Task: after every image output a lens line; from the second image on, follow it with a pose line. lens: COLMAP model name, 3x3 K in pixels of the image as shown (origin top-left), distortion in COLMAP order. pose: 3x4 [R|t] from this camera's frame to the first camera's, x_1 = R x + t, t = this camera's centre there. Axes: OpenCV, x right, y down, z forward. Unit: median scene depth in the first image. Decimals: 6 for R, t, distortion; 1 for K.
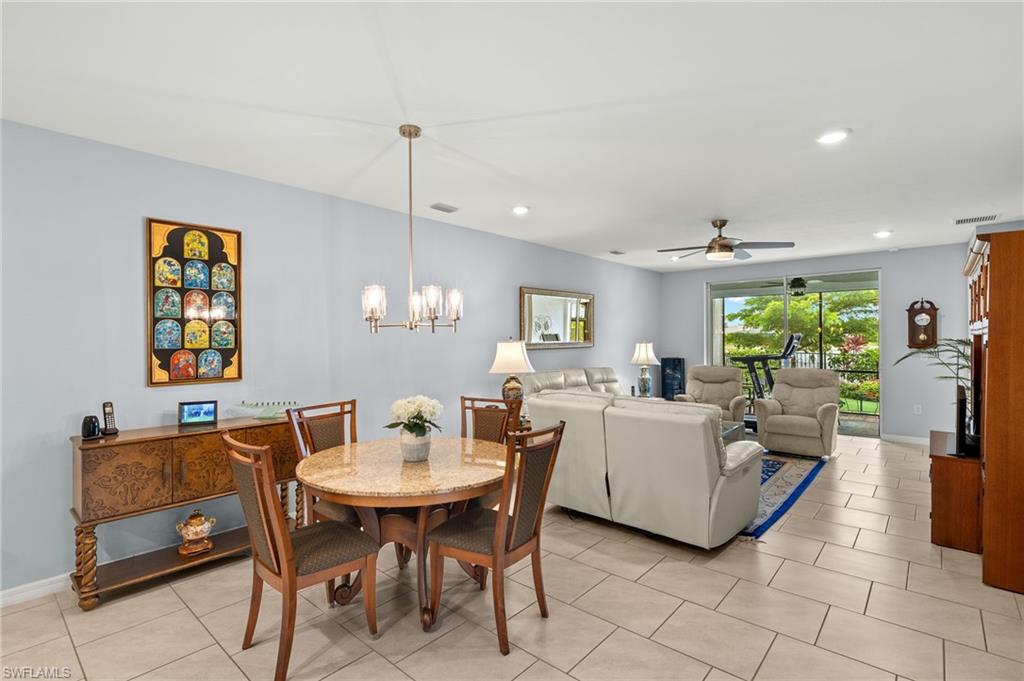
lens RADIAL K [[484.2, 0, 509.0], [0, 484.2, 335.7], [0, 0, 1]] dist [-0.003084, -0.000321]
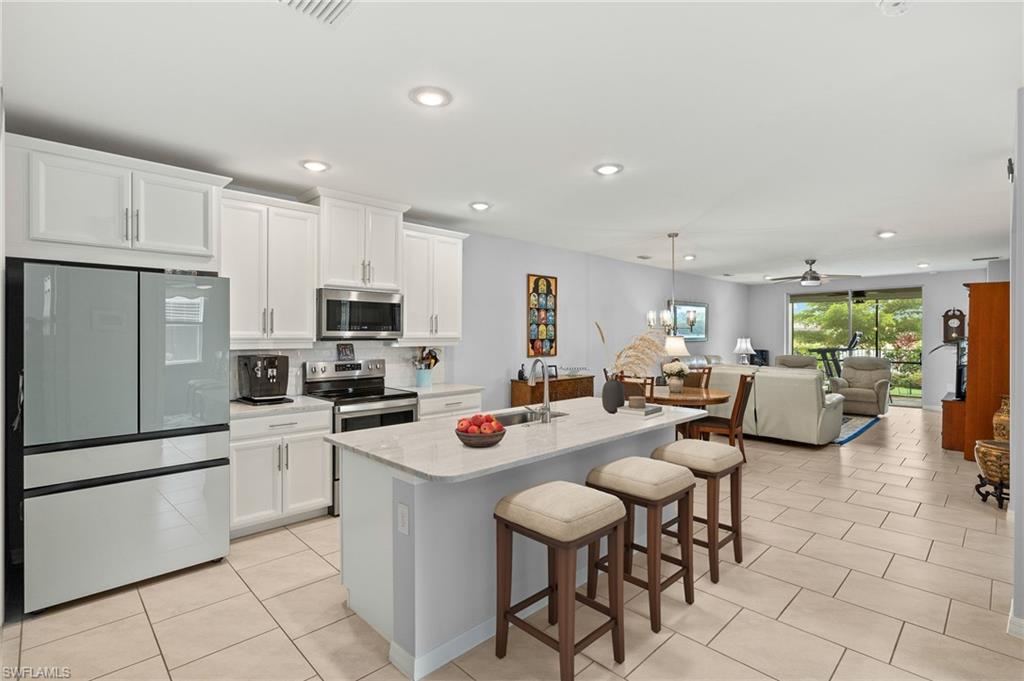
lens RADIAL K [[484.2, 0, 509.0], [0, 484.2, 335.7], [0, 0, 1]] dist [-0.003084, -0.000321]
pose [[0.997150, 0.006031, -0.075199, -0.577401], [-0.005388, 0.999947, 0.008761, -0.002488], [0.075248, -0.008331, 0.997130, -0.874356]]
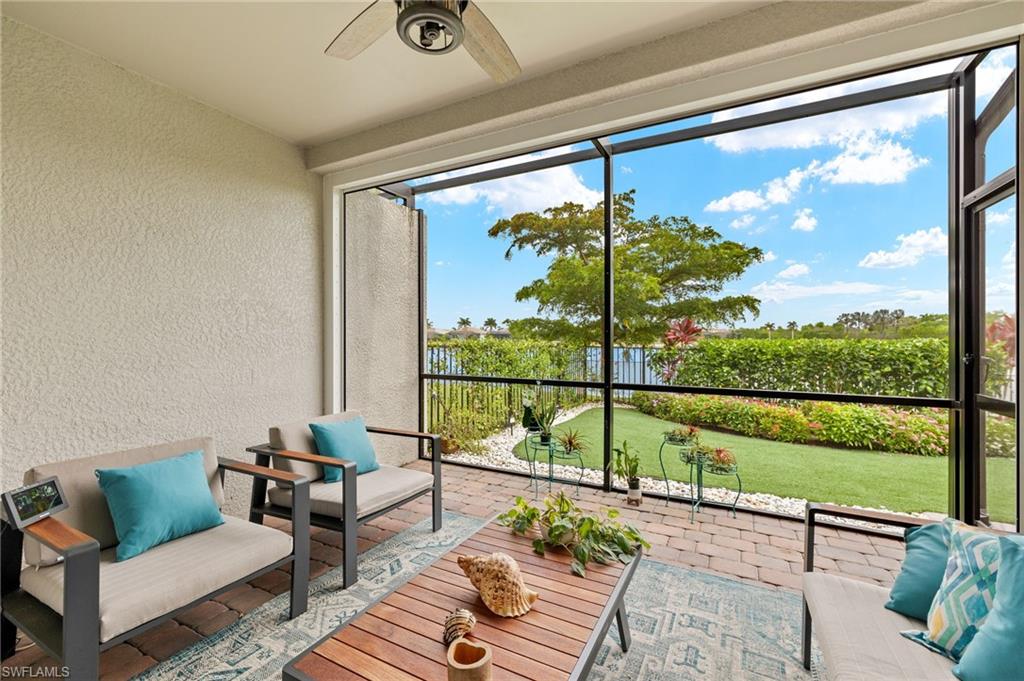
lens RADIAL K [[428.6, 0, 513.3], [0, 428.6, 336.7], [0, 0, 1]] dist [0.001699, 0.000161]
pose [[0.970335, 0.004993, 0.241713, 1.393744], [-0.005306, 0.999986, 0.000646, 0.092036], [-0.241706, -0.001909, 0.970348, 1.954242]]
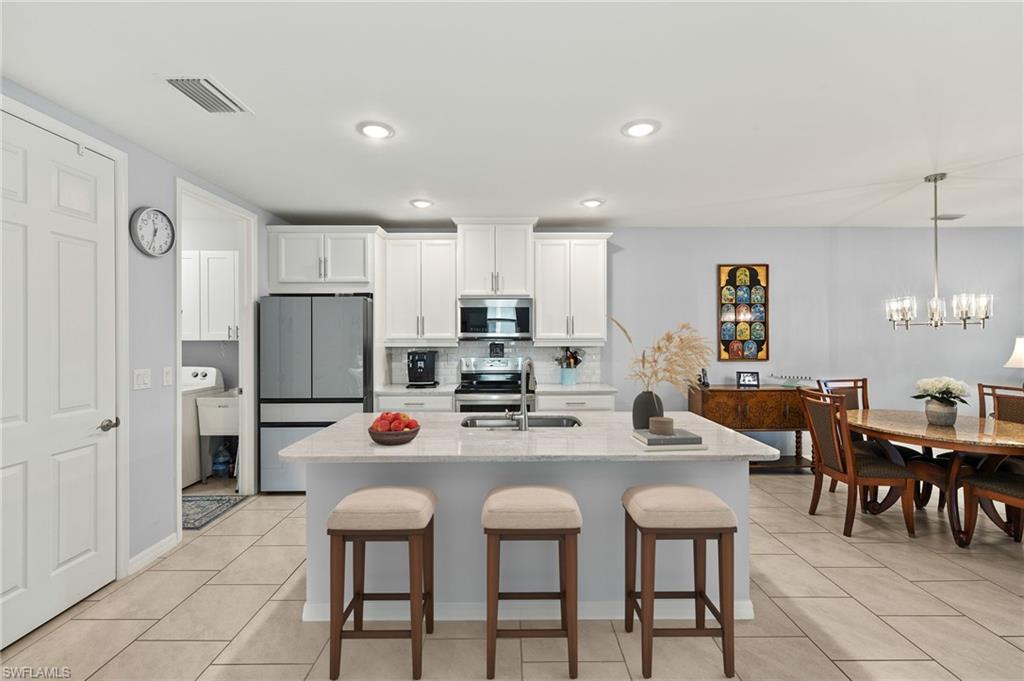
lens RADIAL K [[428.6, 0, 513.3], [0, 428.6, 336.7], [0, 0, 1]] dist [0.001699, 0.000161]
pose [[0.667371, 0.004802, -0.744710, -0.076002], [0.004420, 0.999936, 0.010409, -0.002377], [0.744712, -0.010238, 0.667308, -0.501642]]
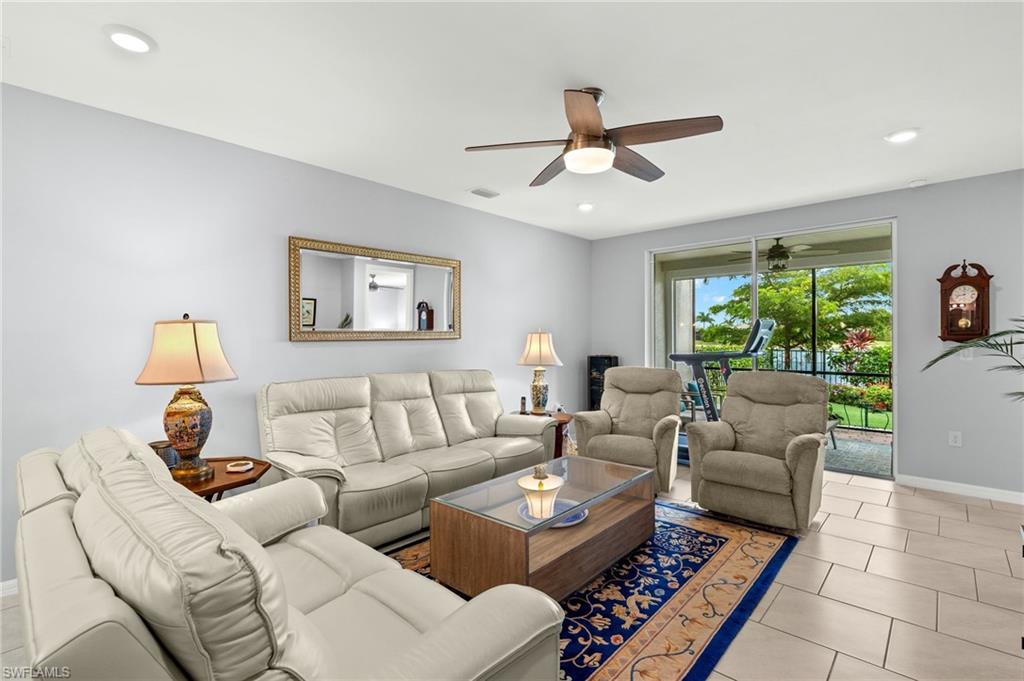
lens RADIAL K [[475.8, 0, 511.9], [0, 475.8, 336.9], [0, 0, 1]] dist [-0.002142, 0.000031]
pose [[0.999881, 0.002020, -0.015265, 0.500513], [-0.001943, 0.999985, 0.005068, 0.033112], [0.015275, -0.005037, 0.999871, 0.670945]]
